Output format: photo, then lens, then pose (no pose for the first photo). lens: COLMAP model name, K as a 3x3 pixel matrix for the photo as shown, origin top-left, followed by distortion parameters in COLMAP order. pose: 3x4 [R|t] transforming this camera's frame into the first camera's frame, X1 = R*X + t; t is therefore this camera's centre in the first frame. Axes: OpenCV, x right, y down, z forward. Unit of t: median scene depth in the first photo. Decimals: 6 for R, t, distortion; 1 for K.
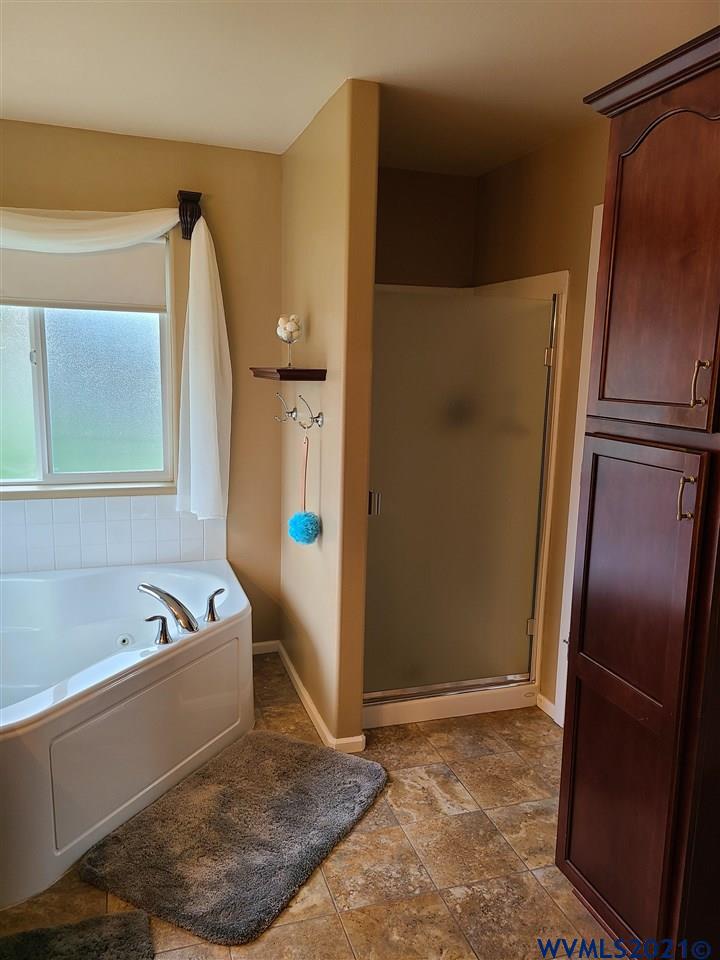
lens RADIAL K [[715.5, 0, 362.3], [0, 715.5, 480.2], [0, 0, 1]] dist [0.061937, -0.039062]
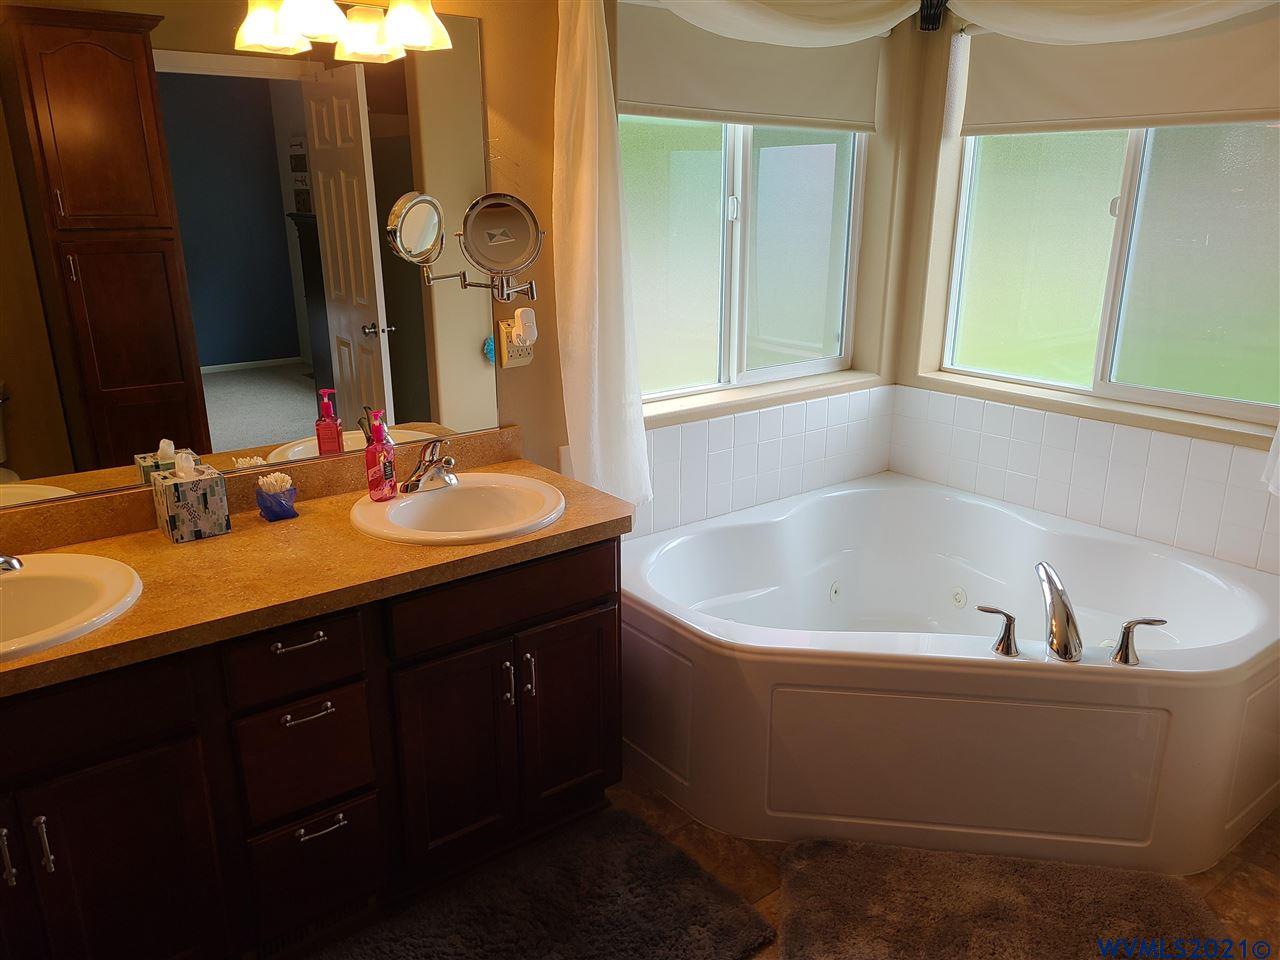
lens RADIAL K [[954.0, 0, 644.4], [0, 954.0, 480.6], [0, 0, 1]] dist [0.061937, -0.039062]
pose [[0.338436, 0.248813, -0.907498, 0.382616], [-0.145513, 0.966646, 0.210763, -0.067537], [0.929670, 0.060723, 0.363354, 0.356961]]
